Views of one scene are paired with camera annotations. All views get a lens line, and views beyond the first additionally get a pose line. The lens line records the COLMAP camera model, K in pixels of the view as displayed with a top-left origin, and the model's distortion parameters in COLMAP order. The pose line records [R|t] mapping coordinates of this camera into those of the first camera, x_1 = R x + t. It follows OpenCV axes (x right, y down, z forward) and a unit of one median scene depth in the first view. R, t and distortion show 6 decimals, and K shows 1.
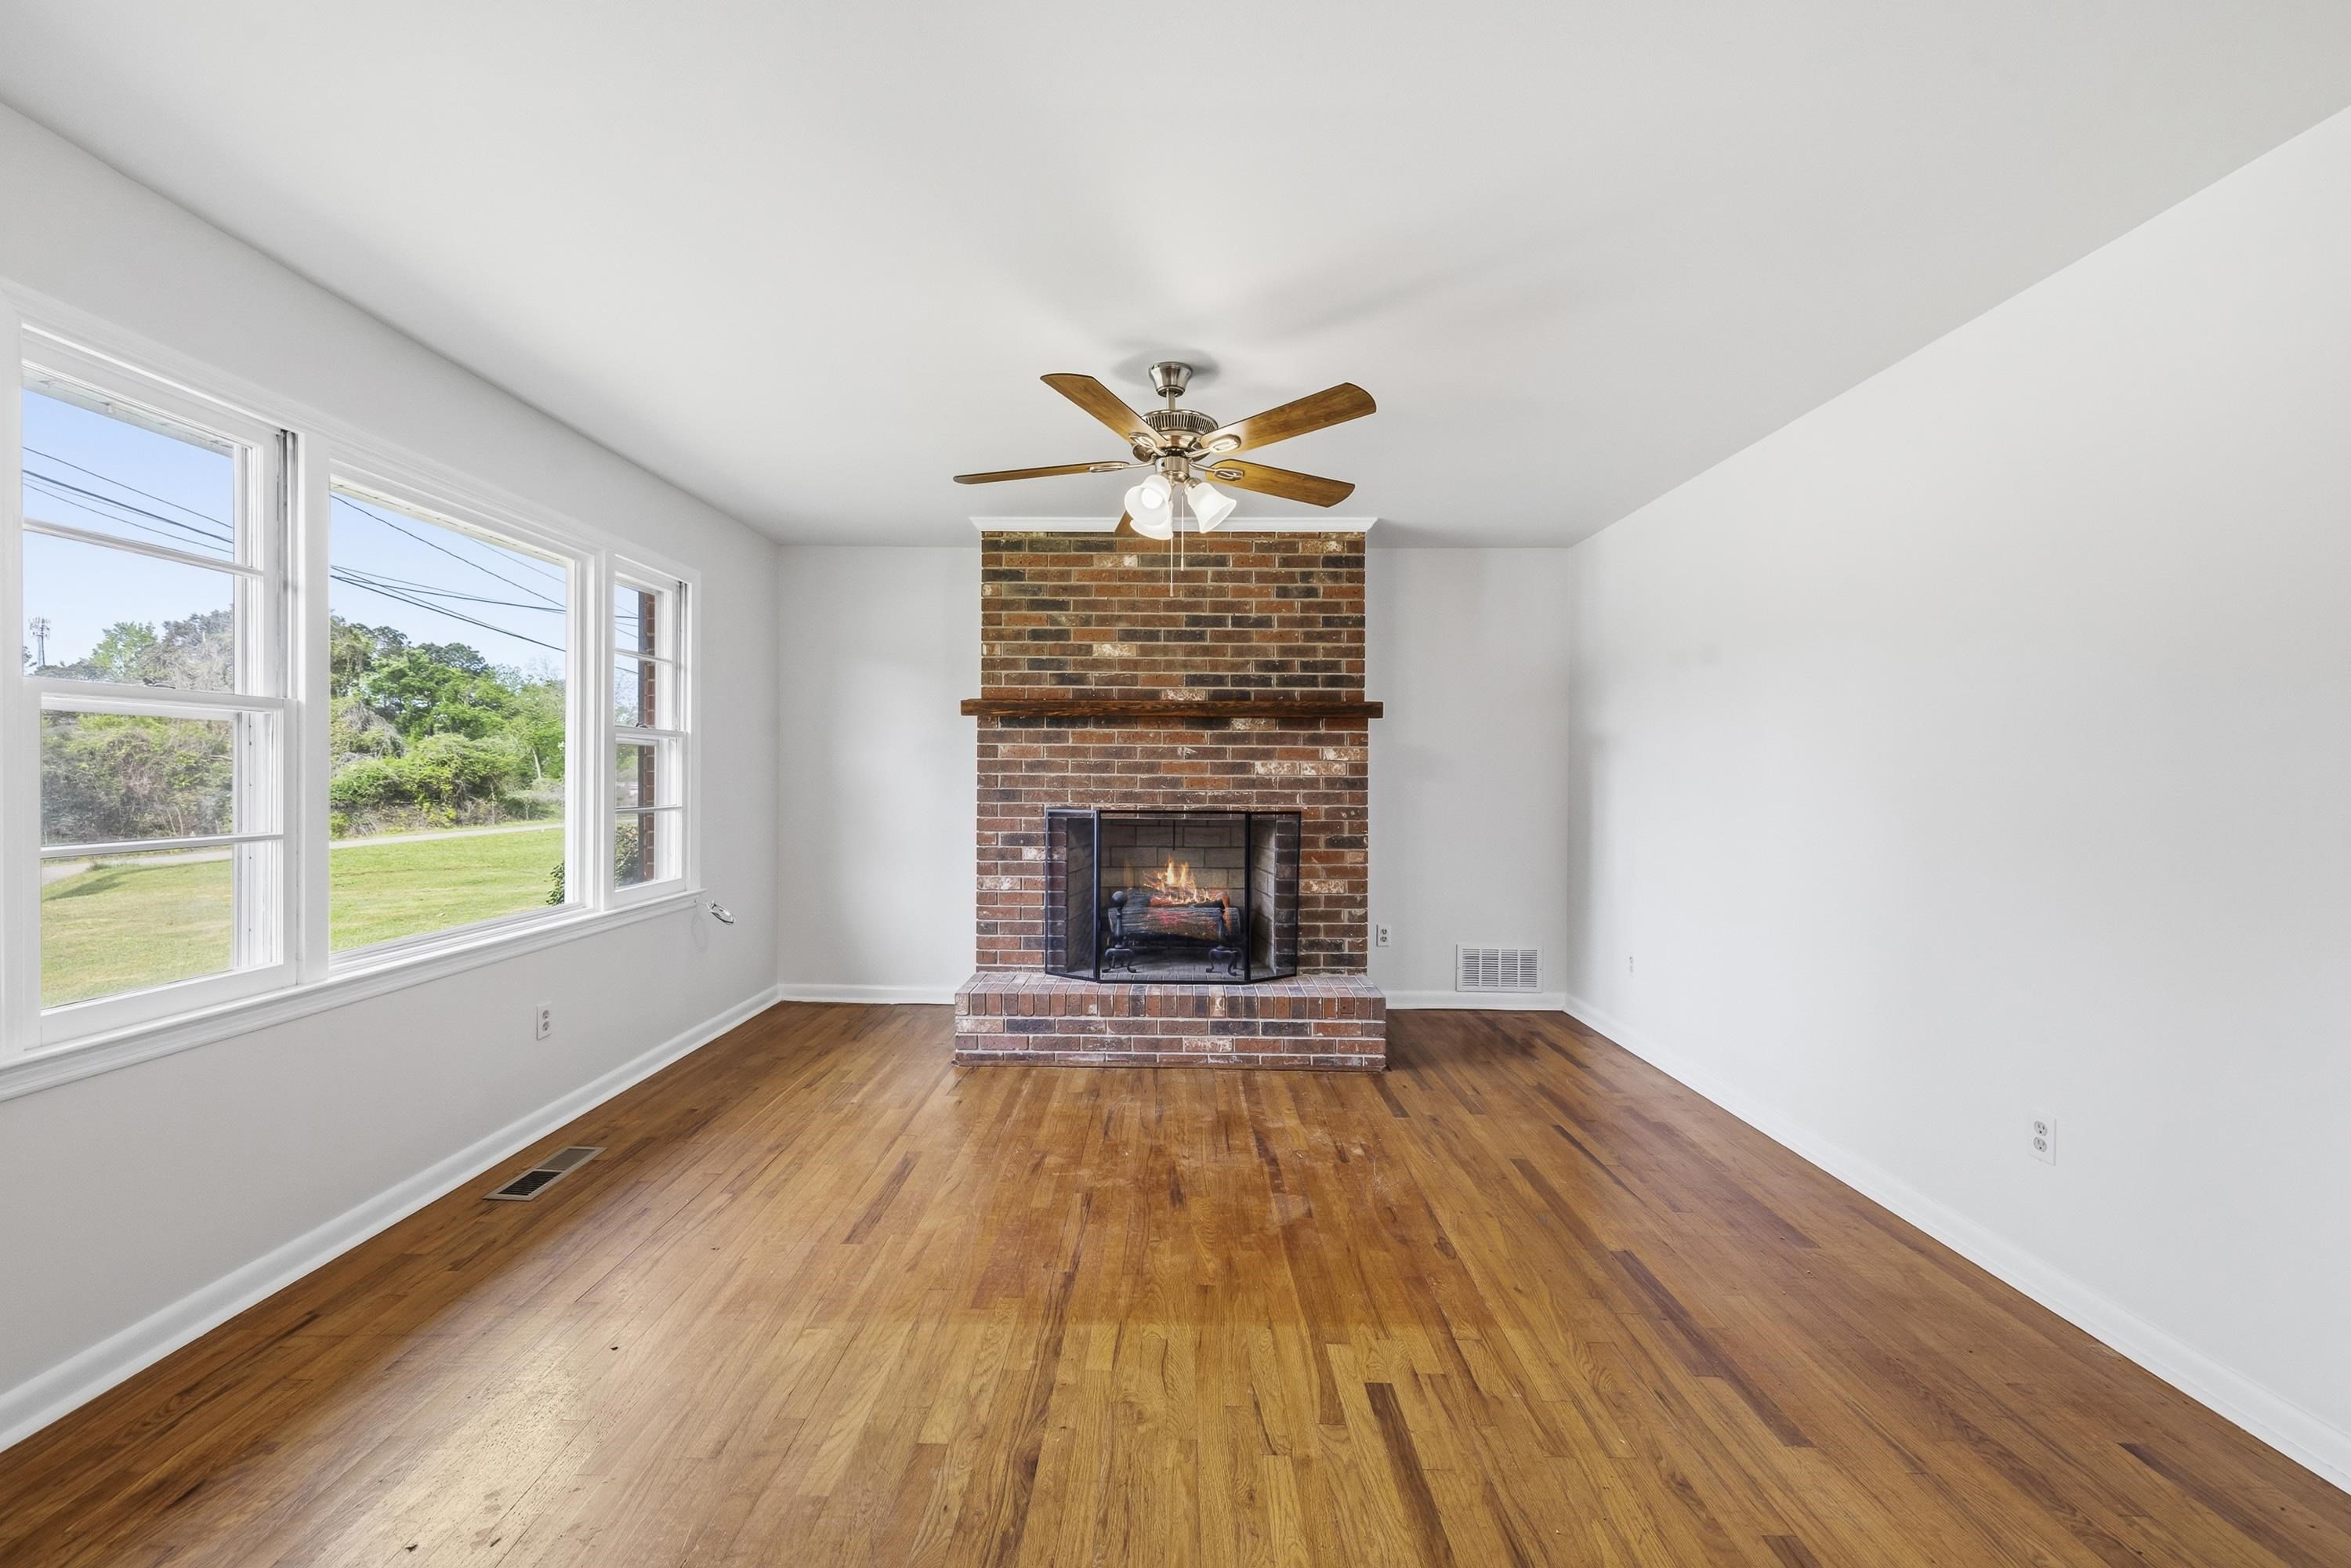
lens RADIAL K [[995.2, 0, 1160.3], [0, 995.2, 781.1], [0, 0, 1]] dist [-0.001630, 0.000063]
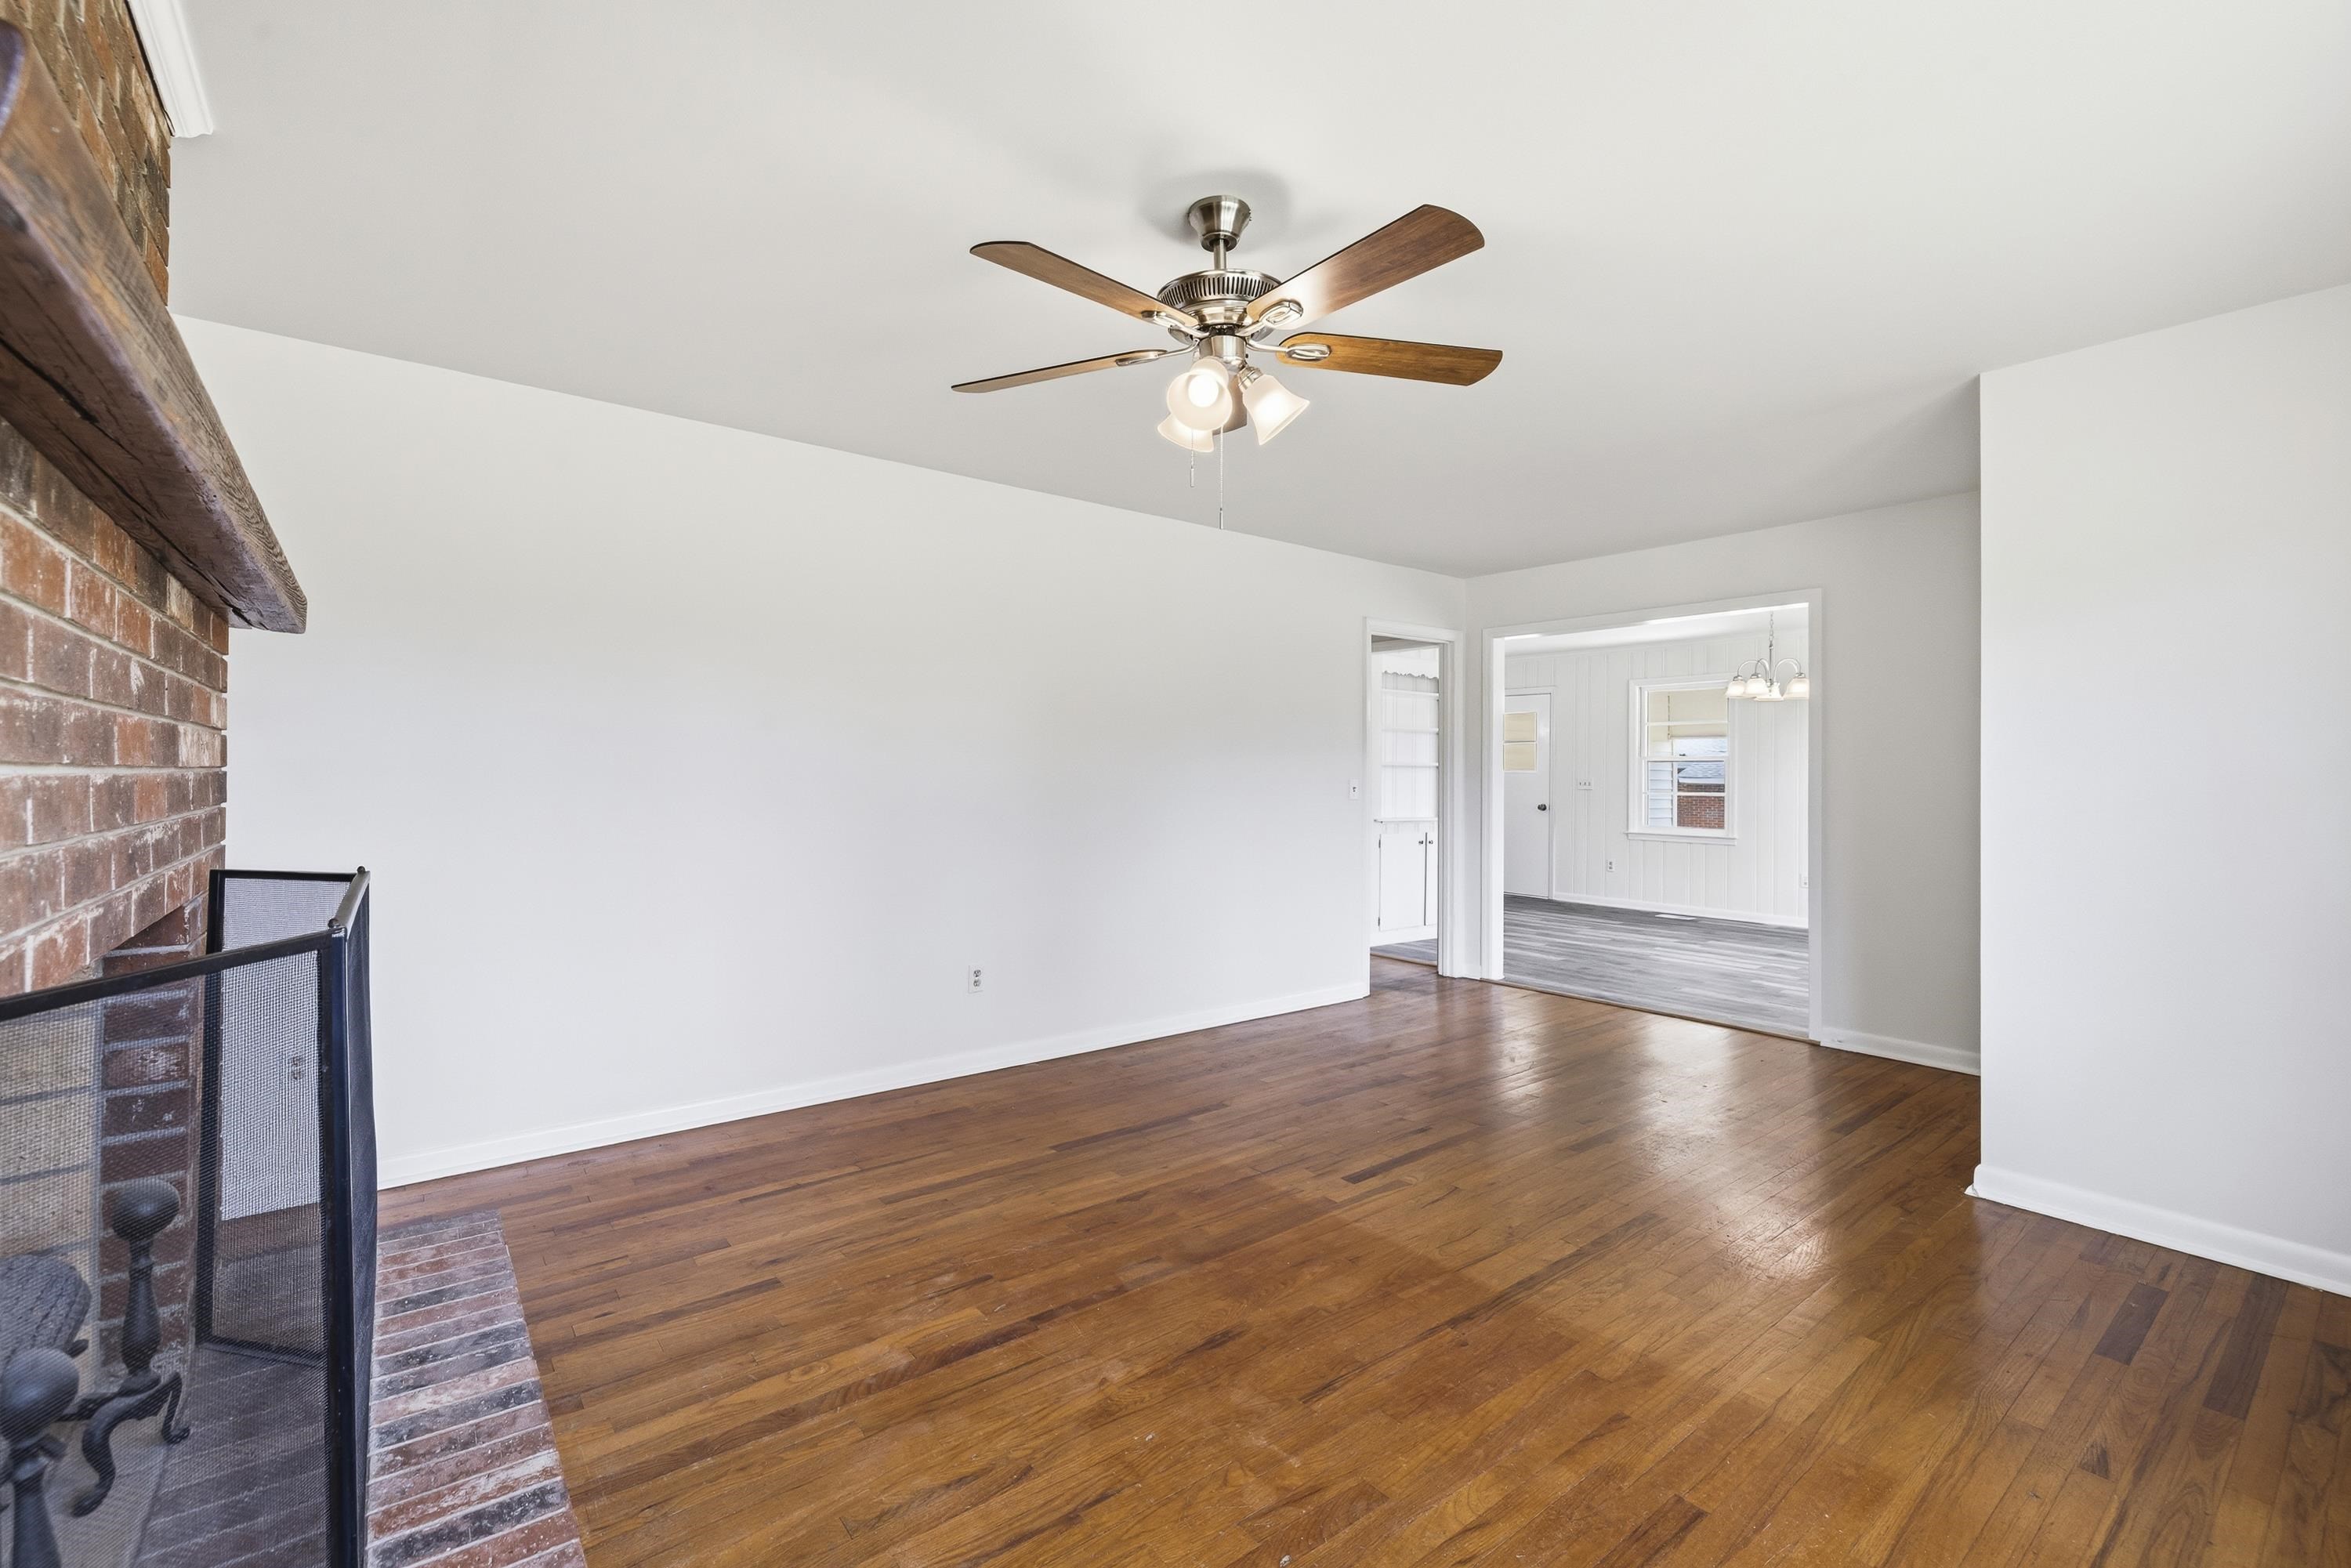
lens RADIAL K [[996.0, 0, 1153.8], [0, 996.0, 759.8], [0, 0, 1]] dist [-0.001214, 0.000244]
pose [[-0.619272, -0.002157, 0.785173, -0.341301], [-0.004400, 0.999990, -0.000723, -0.010344], [-0.785164, -0.003902, -0.619276, 0.954054]]
